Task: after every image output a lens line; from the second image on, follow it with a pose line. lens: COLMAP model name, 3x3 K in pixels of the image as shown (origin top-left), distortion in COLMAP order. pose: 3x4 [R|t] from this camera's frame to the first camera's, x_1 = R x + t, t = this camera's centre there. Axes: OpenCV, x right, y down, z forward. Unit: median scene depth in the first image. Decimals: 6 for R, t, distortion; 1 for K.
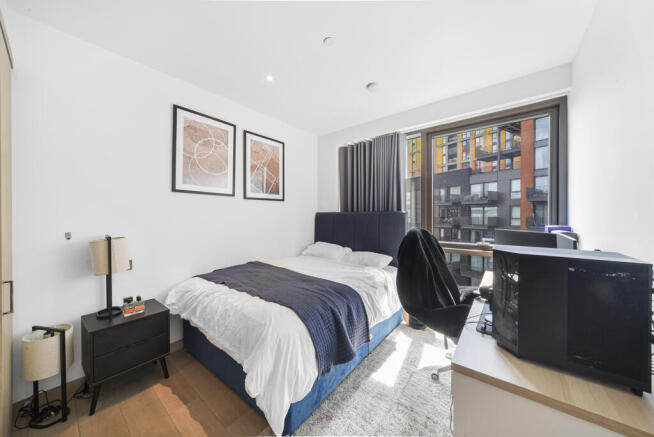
lens RADIAL K [[229.4, 0, 330.0], [0, 229.4, 215.7], [0, 0, 1]] dist [0.002120, 0.000473]
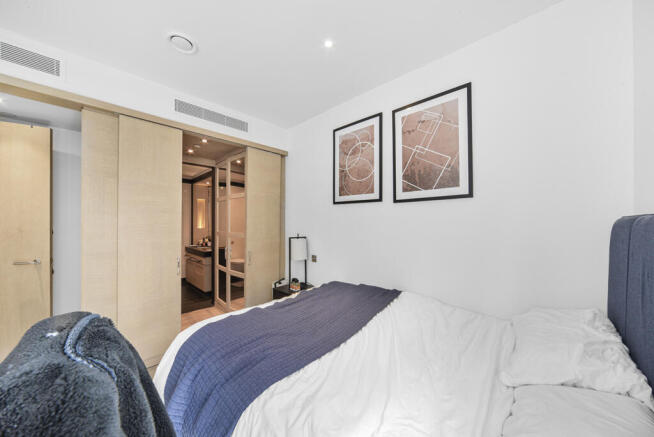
lens RADIAL K [[229.4, 0, 332.0], [0, 229.4, 223.8], [0, 0, 1]] dist [0.002120, 0.000473]
pose [[-0.065355, 0.000368, -0.997862, 0.410552], [0.003072, 0.999995, 0.000167, -0.005185], [0.997857, -0.003055, -0.065356, 0.895615]]
